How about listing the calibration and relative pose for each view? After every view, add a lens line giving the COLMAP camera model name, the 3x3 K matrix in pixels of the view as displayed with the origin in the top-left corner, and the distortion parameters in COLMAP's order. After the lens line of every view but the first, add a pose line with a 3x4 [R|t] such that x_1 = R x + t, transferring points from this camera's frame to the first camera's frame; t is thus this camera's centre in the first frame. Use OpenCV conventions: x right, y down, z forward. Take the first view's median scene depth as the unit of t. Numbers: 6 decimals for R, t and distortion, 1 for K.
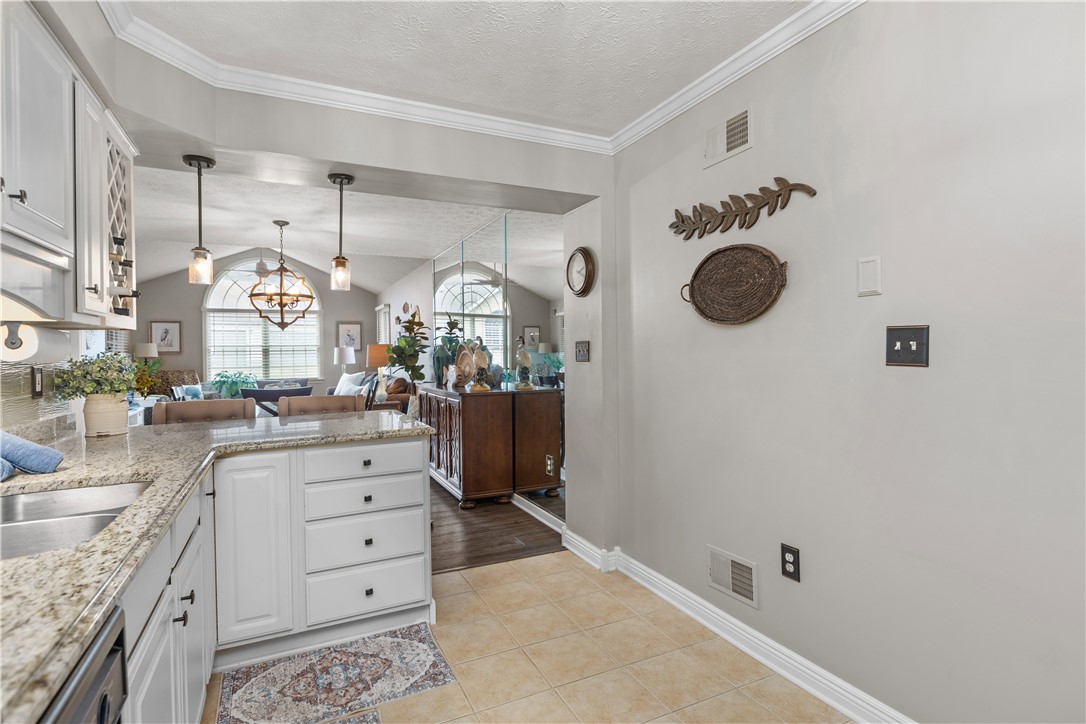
lens RADIAL K [[534.9, 0, 546.7], [0, 534.9, 356.5], [0, 0, 1]] dist [-0.000846, -0.000287]
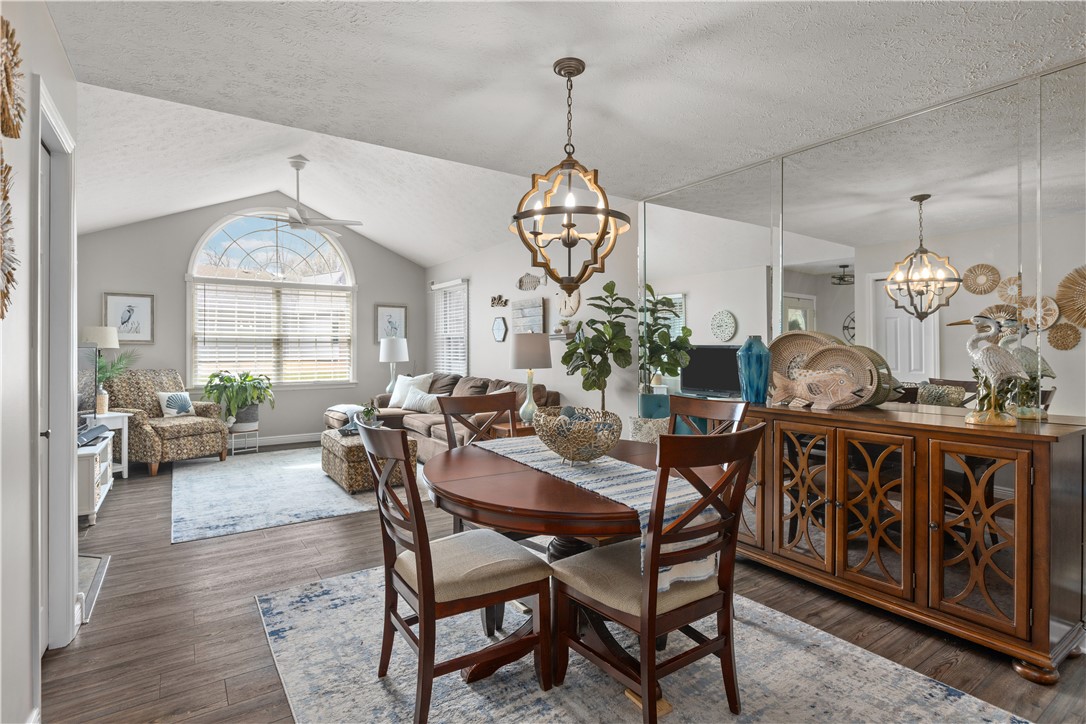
lens RADIAL K [[541.2, 0, 547.4], [0, 541.2, 348.7], [0, 0, 1]] dist [-0.001090, -0.000471]
pose [[0.989874, 0.013304, 0.141327, -0.639976], [-0.011957, 0.999875, -0.010375, 0.004034], [-0.141448, 0.008580, 0.989909, 0.583283]]
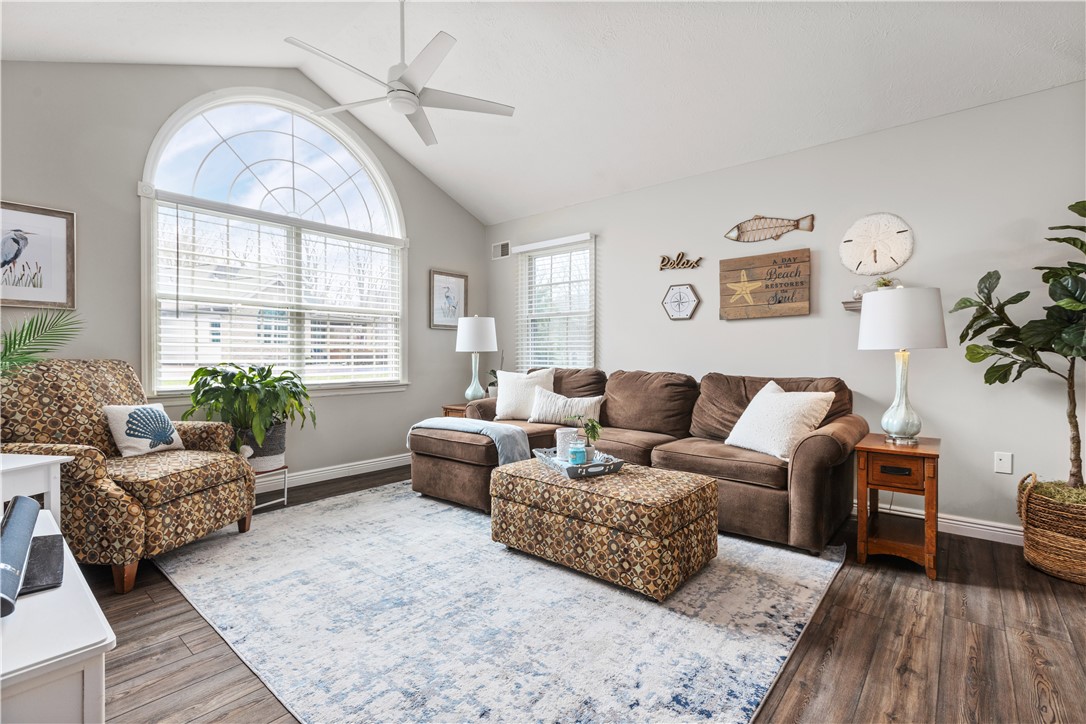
lens RADIAL K [[493.7, 0, 543.0], [0, 493.7, 362.0], [0, 0, 1]] dist [-0.000283, 0.000342]
pose [[0.918475, 0.009115, 0.395374, -1.155782], [-0.009620, 0.999953, -0.000706, 0.052955], [-0.395362, -0.003155, 0.918520, 1.294694]]
